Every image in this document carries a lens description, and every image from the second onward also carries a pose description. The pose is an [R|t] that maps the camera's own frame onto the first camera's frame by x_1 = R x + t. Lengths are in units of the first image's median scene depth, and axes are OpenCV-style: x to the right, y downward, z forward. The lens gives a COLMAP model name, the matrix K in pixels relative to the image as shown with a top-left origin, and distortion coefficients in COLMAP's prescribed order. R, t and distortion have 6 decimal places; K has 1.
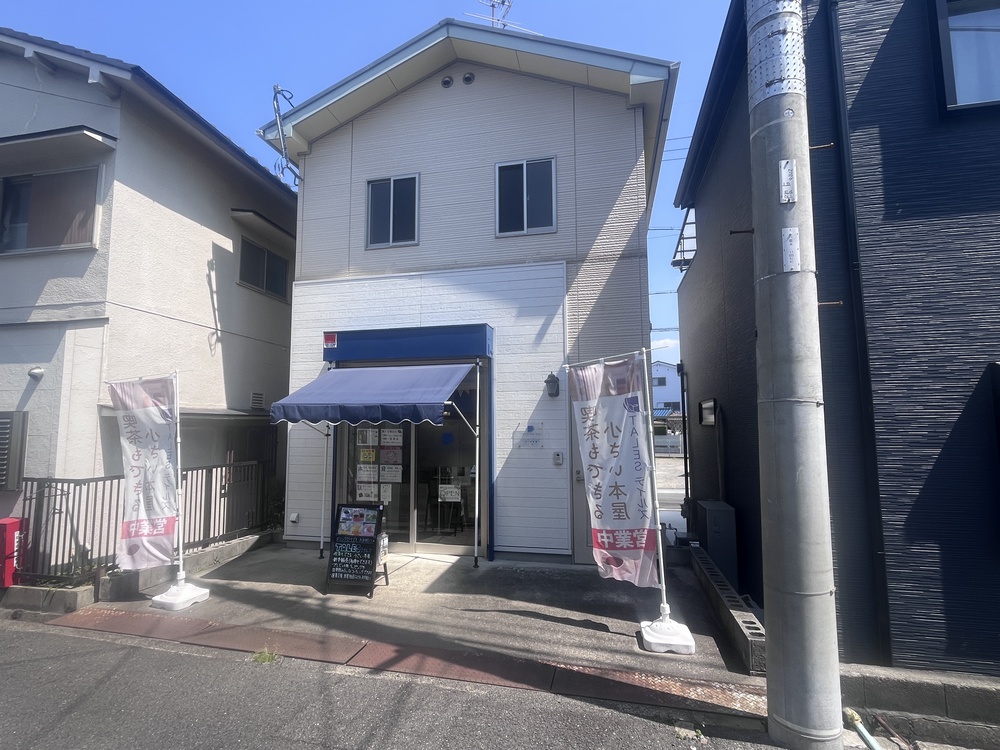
lens RADIAL K [[480.4, 0, 502.1], [0, 480.4, 383.3], [0, 0, 1]] dist [-0.000722, -0.000002]
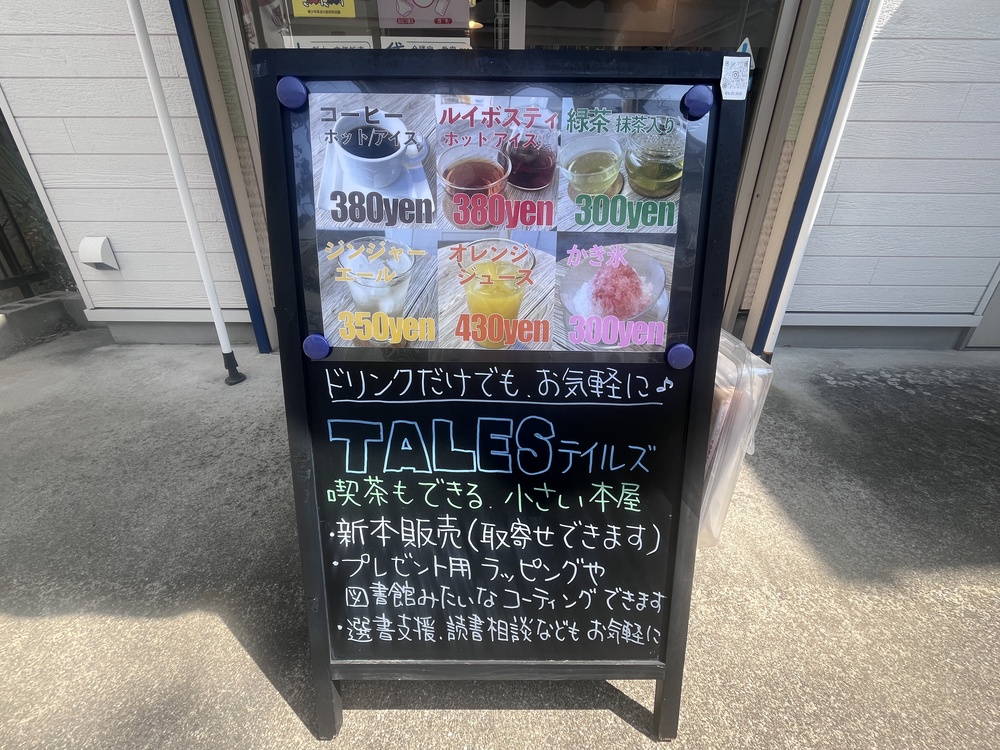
lens RADIAL K [[407.8, 0, 493.7], [0, 407.8, 374.1], [0, 0, 1]] dist [-0.003725, -0.000215]
pose [[0.976650, -0.083203, 0.198069, -0.327827], [-0.030987, 0.857761, 0.513114, 0.273472], [-0.212589, -0.507271, 0.835154, 0.921671]]
